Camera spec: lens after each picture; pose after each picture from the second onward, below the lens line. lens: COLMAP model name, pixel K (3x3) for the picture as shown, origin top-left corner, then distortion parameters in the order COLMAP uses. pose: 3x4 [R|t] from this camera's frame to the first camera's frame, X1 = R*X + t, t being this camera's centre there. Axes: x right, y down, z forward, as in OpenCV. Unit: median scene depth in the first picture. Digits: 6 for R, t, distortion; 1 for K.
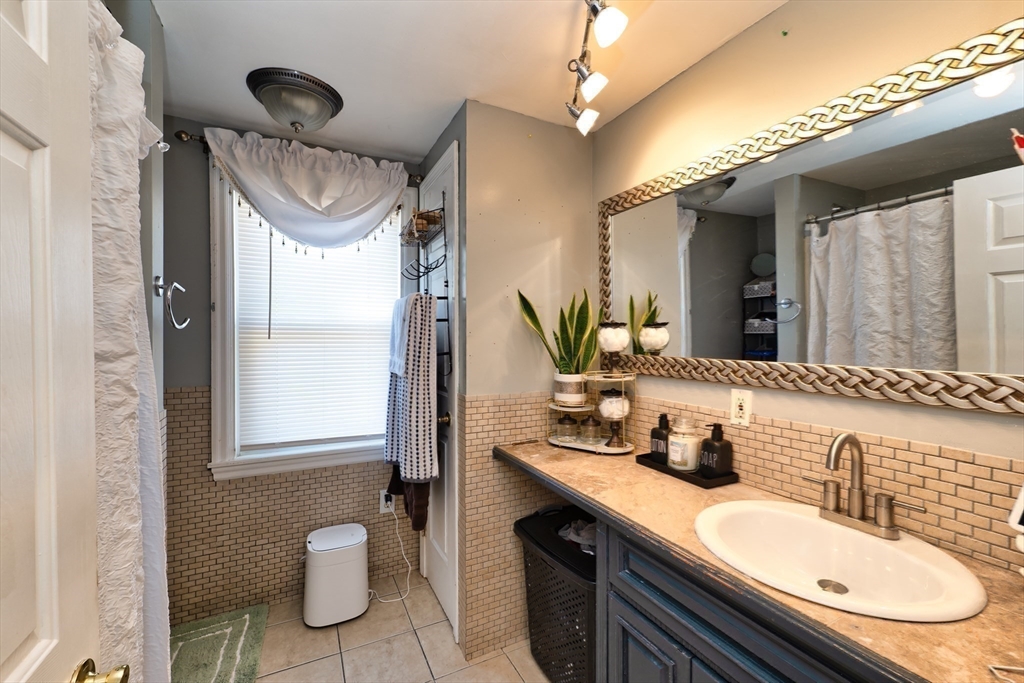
lens RADIAL K [[414.9, 0, 516.6], [0, 414.9, 342.5], [0, 0, 1]] dist [0.003774, -0.000530]
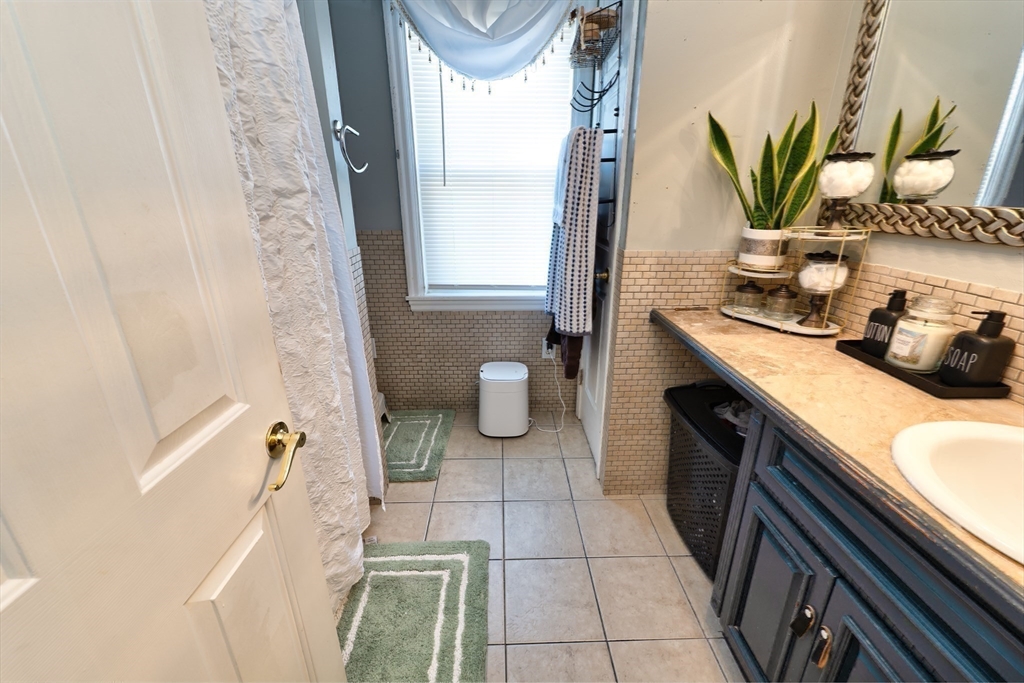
lens RADIAL K [[414.9, 0, 516.6], [0, 414.9, 342.5], [0, 0, 1]] dist [0.003774, -0.000530]
pose [[0.901058, 0.143681, -0.409208, 0.059768], [-0.000450, 0.943838, 0.330408, 0.019856], [0.433699, -0.297533, 0.850517, 0.078394]]
